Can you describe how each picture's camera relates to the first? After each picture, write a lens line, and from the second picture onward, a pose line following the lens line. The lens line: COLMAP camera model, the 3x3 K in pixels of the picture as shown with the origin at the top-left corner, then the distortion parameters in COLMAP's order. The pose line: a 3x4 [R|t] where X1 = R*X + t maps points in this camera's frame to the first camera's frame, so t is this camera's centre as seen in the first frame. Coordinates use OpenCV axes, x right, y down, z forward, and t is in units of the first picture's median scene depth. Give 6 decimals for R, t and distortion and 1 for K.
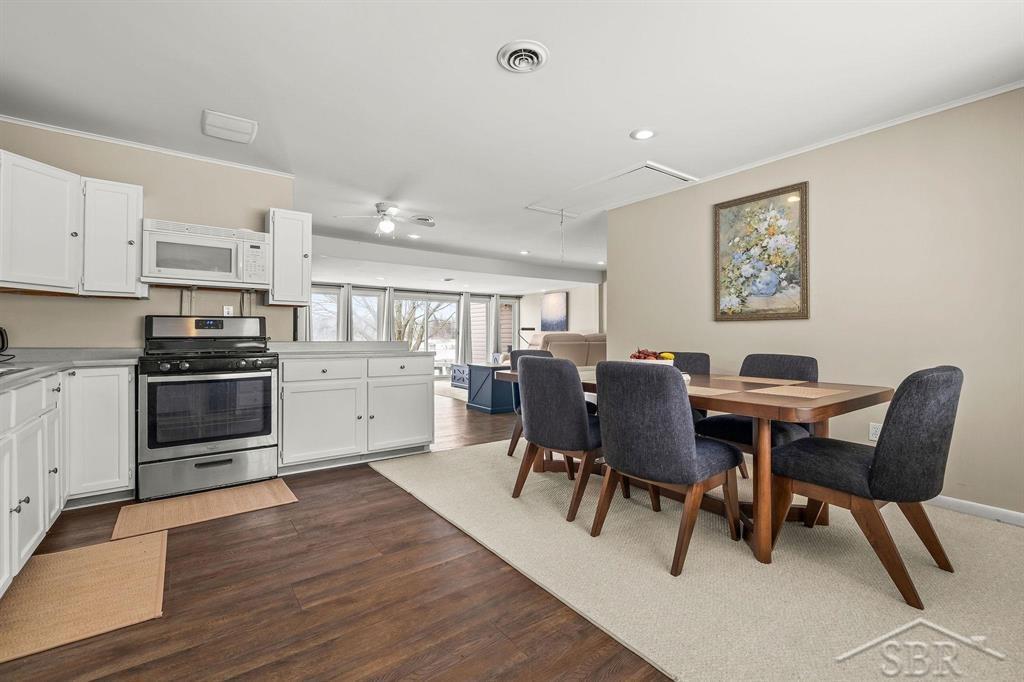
lens RADIAL K [[434.8, 0, 529.5], [0, 434.8, 337.9], [0, 0, 1]] dist [-0.000881, 0.000193]
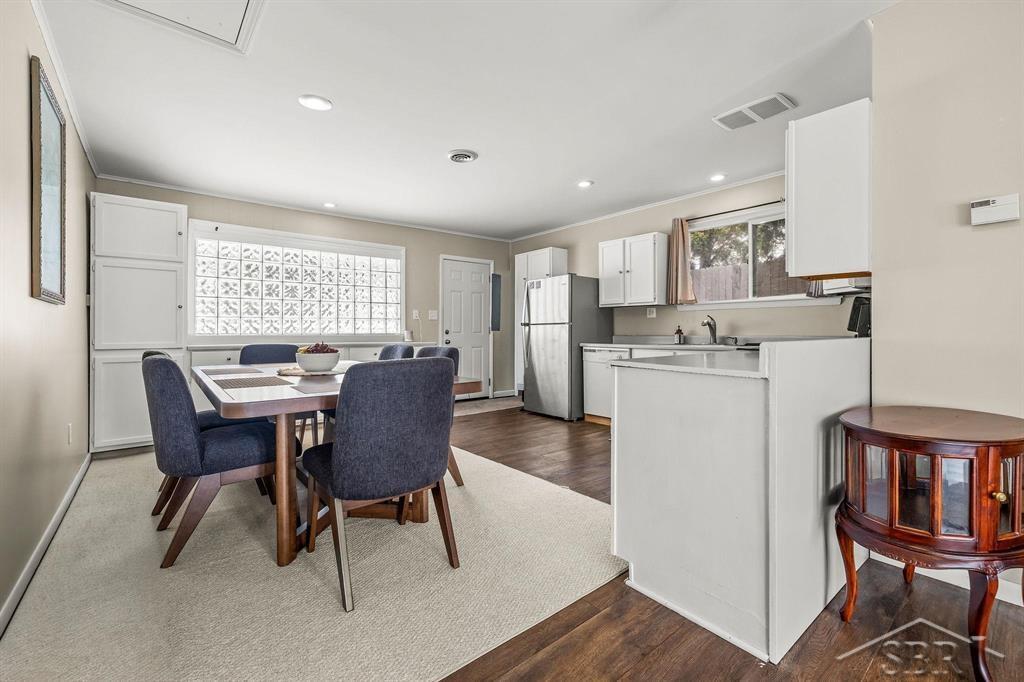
lens RADIAL K [[434.8, 0, 512.1], [0, 434.8, 327.0], [0, 0, 1]] dist [-0.000881, 0.000193]
pose [[-0.999941, -0.000362, -0.010891, -0.110890], [-0.000319, 0.999992, -0.003956, -0.003251], [0.010893, -0.003952, -0.999933, 1.556165]]
